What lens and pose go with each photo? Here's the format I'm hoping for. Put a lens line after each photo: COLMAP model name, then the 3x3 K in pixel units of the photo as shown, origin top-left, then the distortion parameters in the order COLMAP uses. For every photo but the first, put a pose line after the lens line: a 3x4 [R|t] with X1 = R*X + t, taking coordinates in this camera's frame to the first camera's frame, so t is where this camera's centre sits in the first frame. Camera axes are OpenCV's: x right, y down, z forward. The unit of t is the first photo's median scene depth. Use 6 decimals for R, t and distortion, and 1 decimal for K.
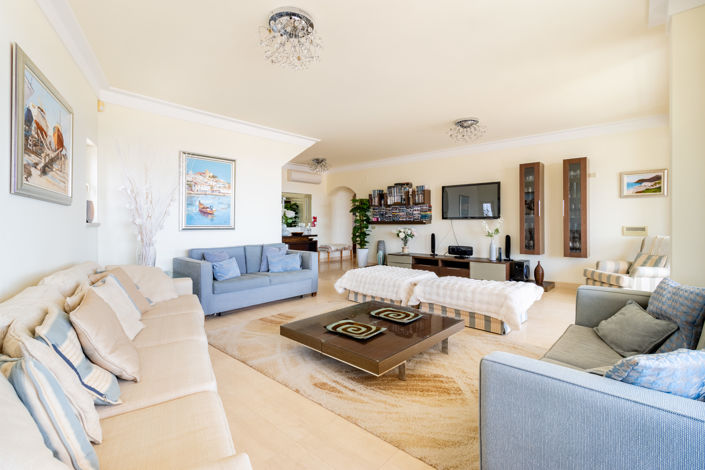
lens RADIAL K [[318.0, 0, 350.1], [0, 318.0, 222.2], [0, 0, 1]] dist [0.000395, 0.000040]
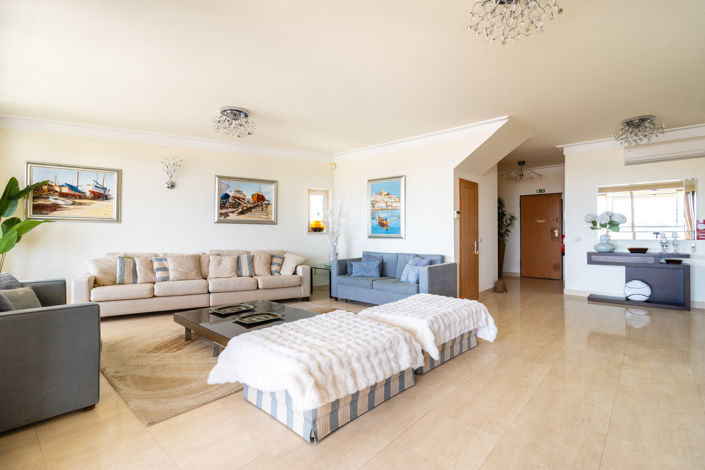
lens RADIAL K [[335.6, 0, 361.3], [0, 335.6, 228.6], [0, 0, 1]] dist [0.000000, 0.000131]
pose [[0.032094, -0.013810, -0.999389, 0.878234], [0.003118, 0.999901, -0.013717, 0.005713], [0.999480, -0.002676, 0.032134, 0.887931]]
